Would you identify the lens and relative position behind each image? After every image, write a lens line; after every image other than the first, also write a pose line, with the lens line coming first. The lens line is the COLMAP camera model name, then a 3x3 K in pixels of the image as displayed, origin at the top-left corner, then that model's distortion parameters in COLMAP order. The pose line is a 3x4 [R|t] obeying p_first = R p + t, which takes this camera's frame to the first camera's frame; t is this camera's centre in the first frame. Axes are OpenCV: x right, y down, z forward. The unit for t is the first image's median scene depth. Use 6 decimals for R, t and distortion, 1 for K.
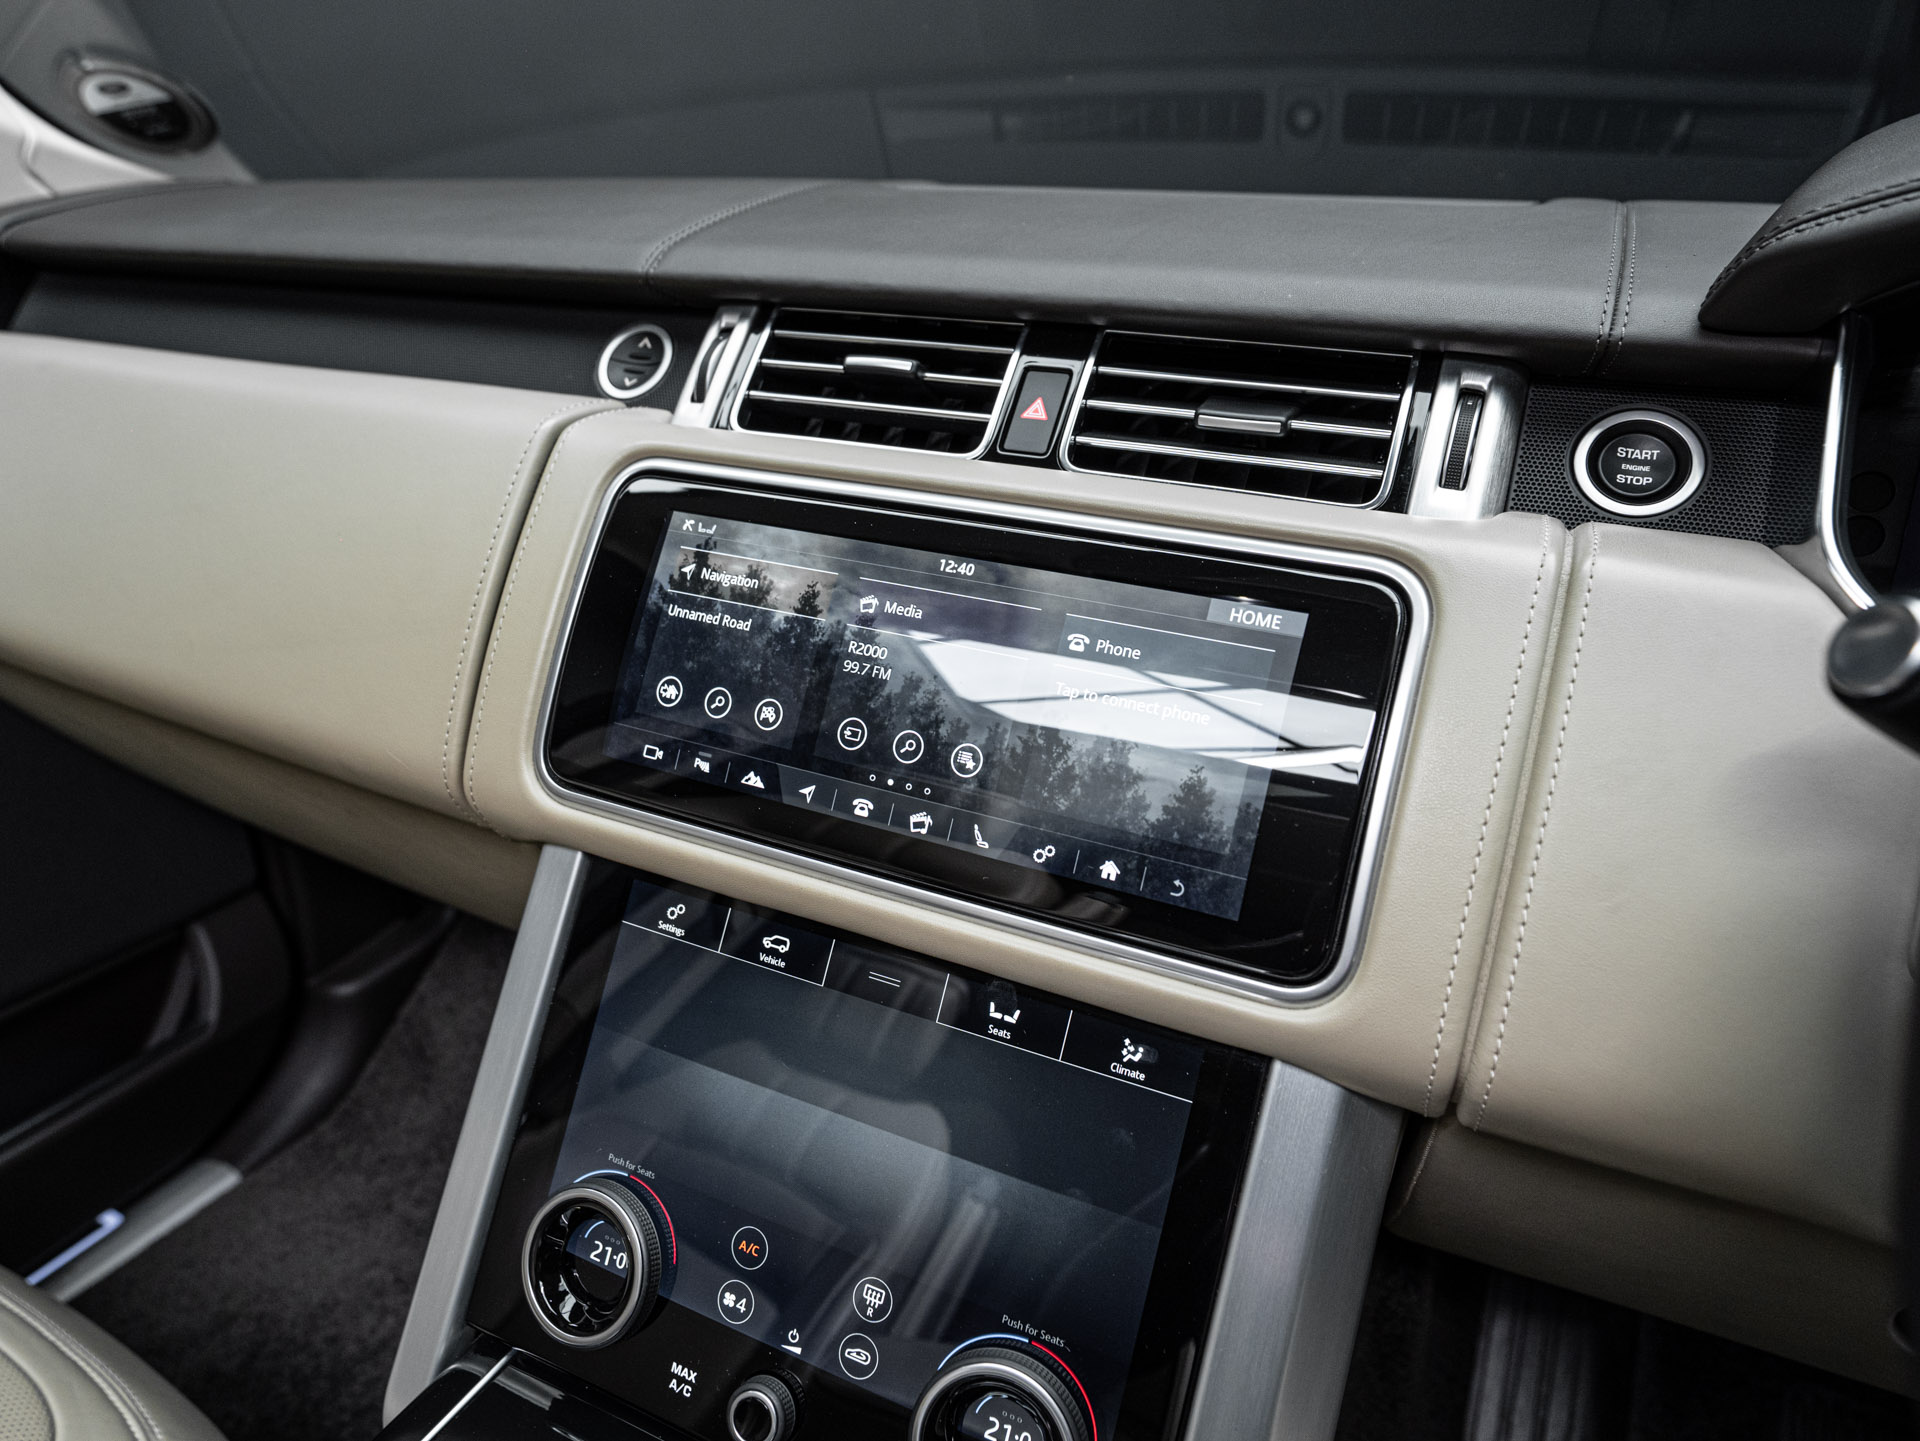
lens RADIAL K [[1222.4, 0, 960.0], [0, 1222.4, 720.5], [0, 0, 1]] dist [-0.055931, 0.053811]
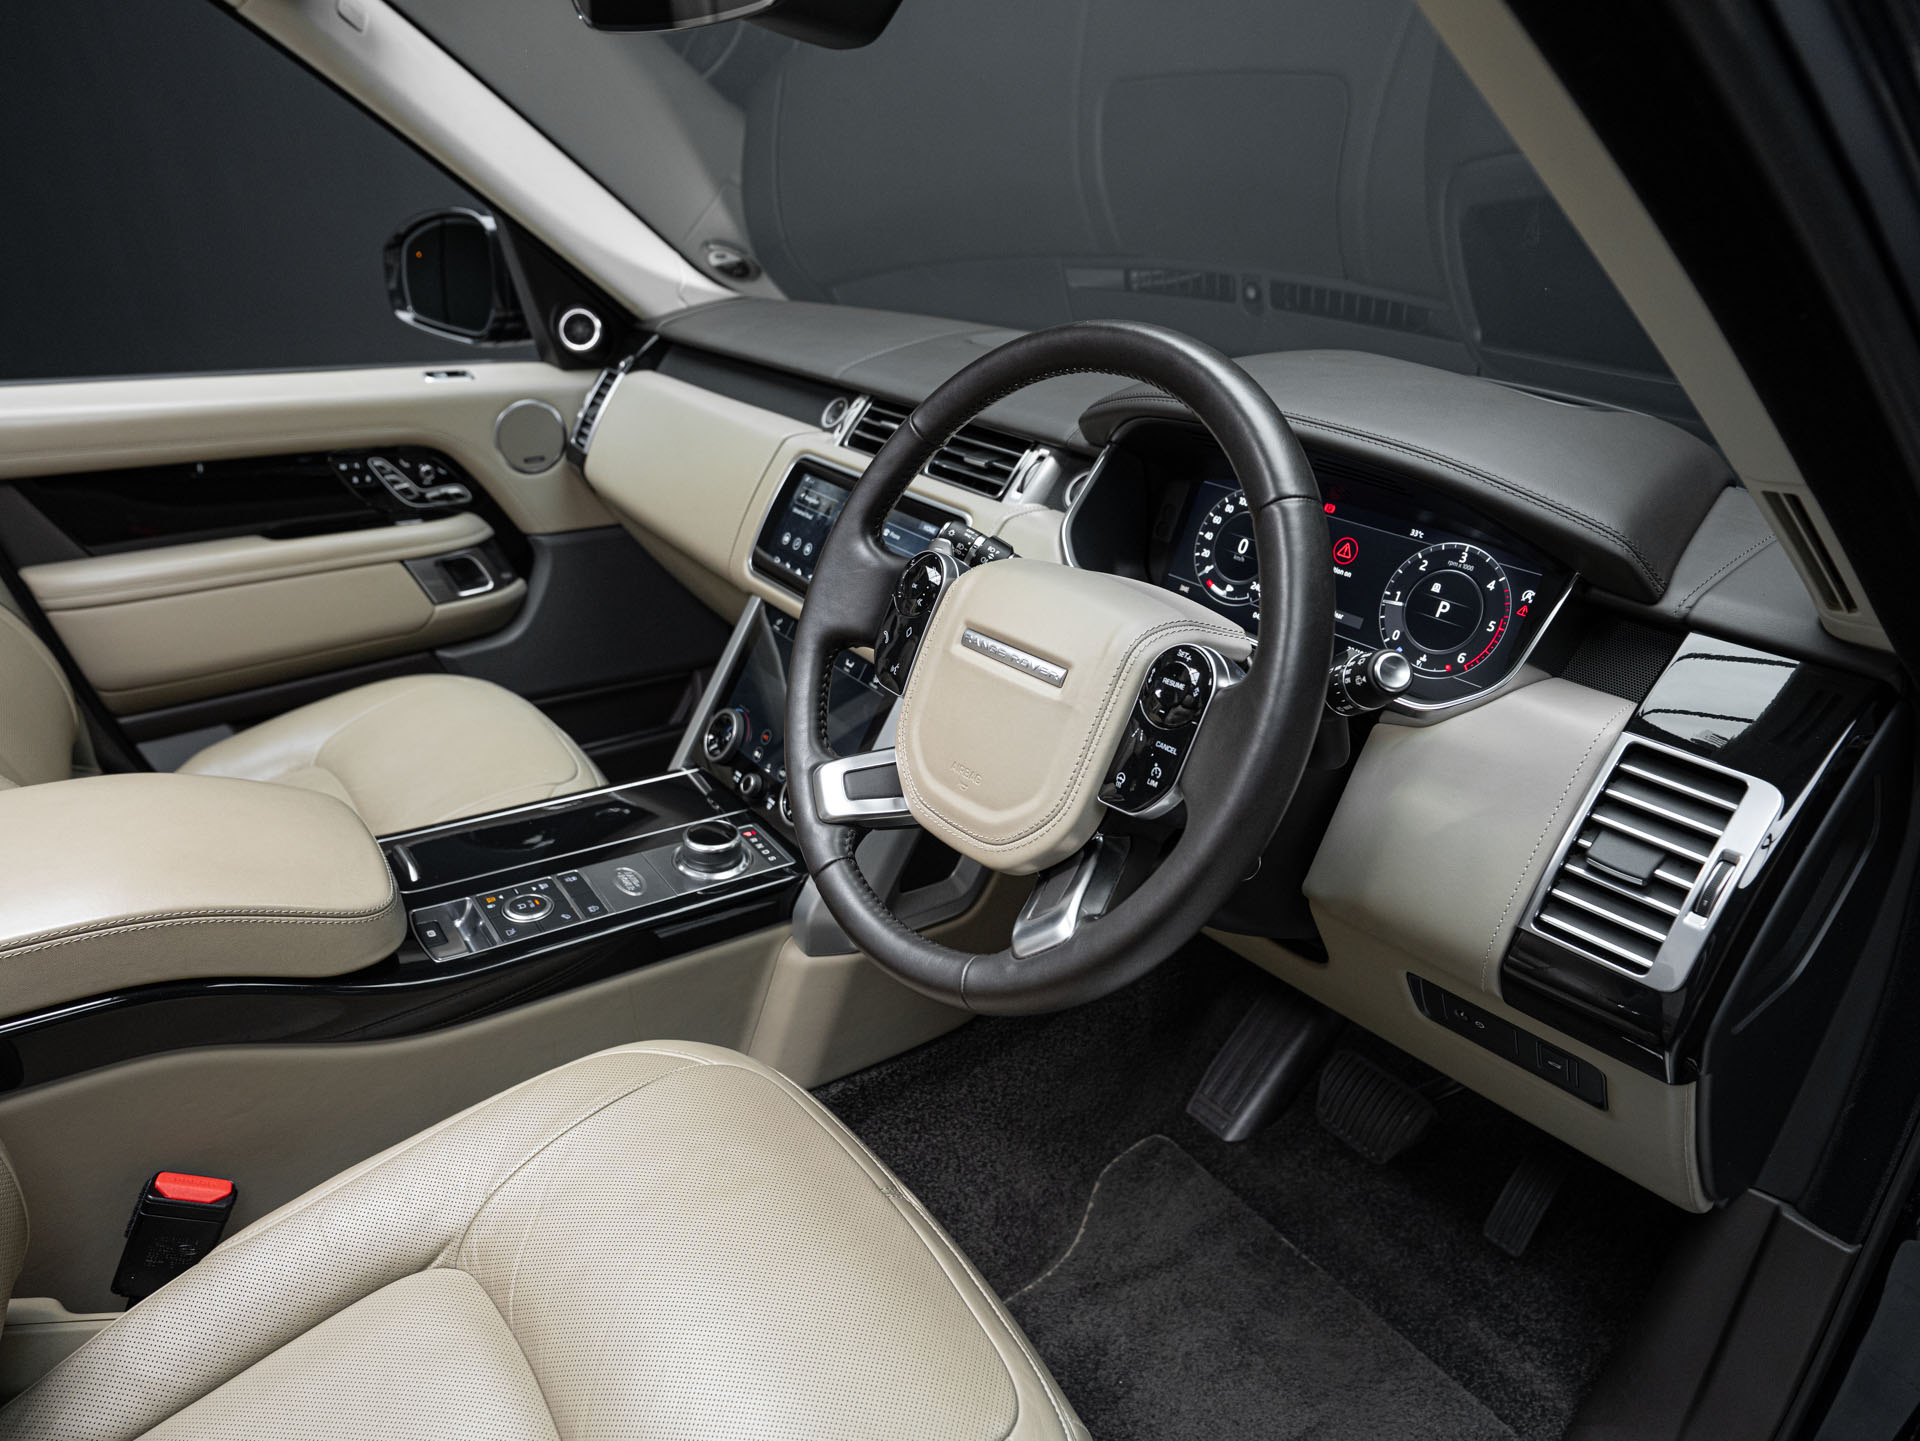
lens RADIAL K [[1222.4, 0, 960.0], [0, 1222.4, 720.5], [0, 0, 1]] dist [-0.055931, 0.053811]
pose [[0.879472, 0.189261, -0.436703, 1.434160], [-0.186163, 0.981228, 0.050337, 0.173514], [0.438032, 0.037028, 0.898197, -1.326882]]
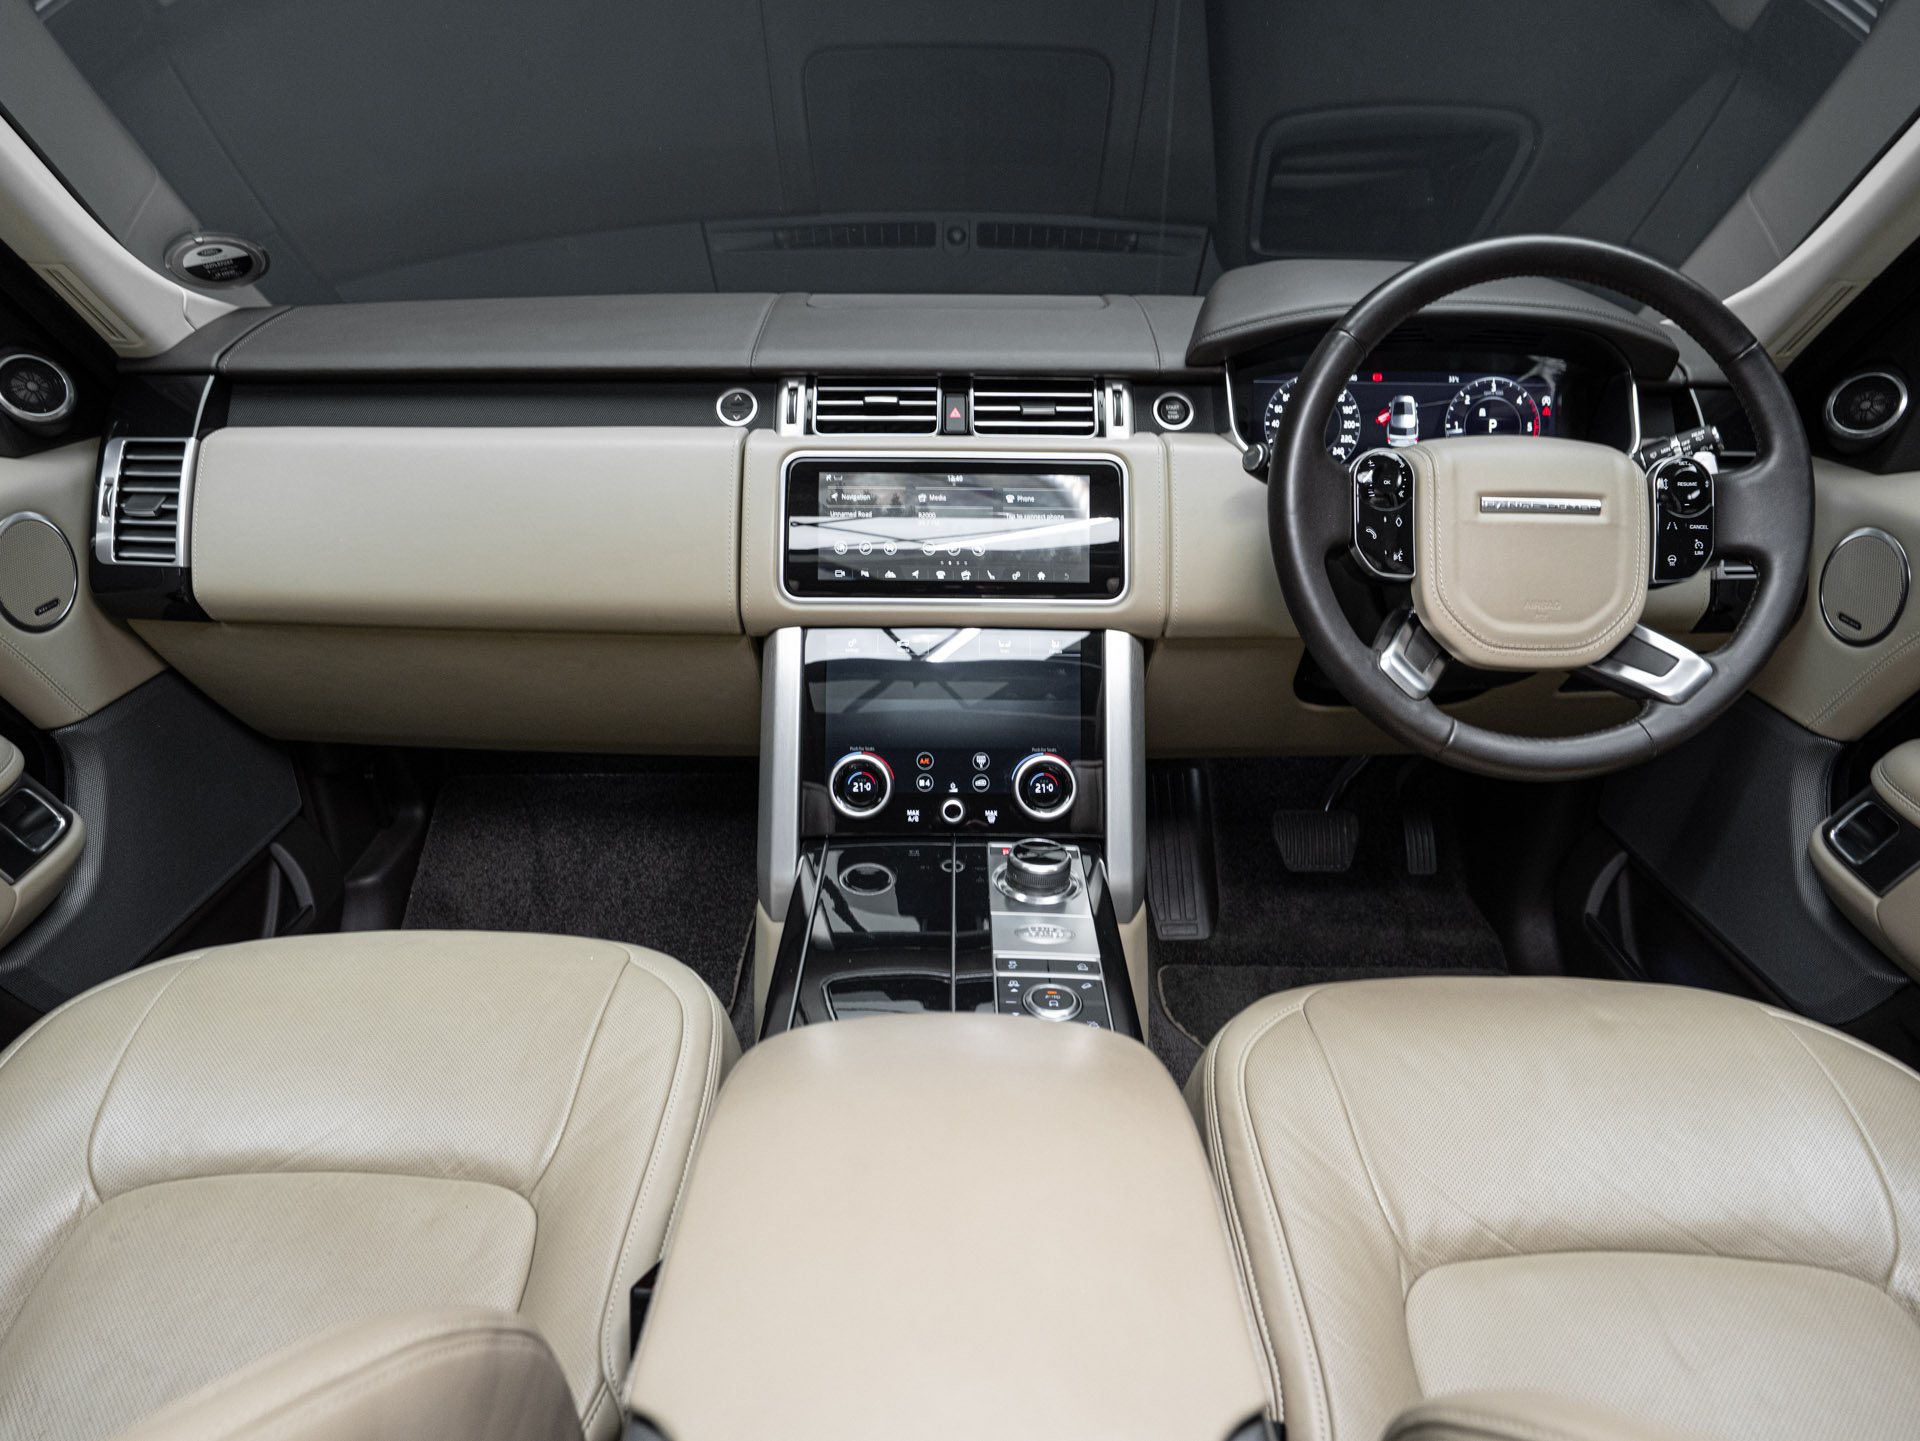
lens RADIAL K [[1222.4, 0, 960.0], [0, 1222.4, 720.5], [0, 0, 1]] dist [-0.055931, 0.053811]
pose [[0.902080, -0.203022, 0.380832, -1.049097], [0.186464, 0.979173, 0.080320, 0.166037], [-0.389207, -0.001444, 0.921149, -1.343600]]
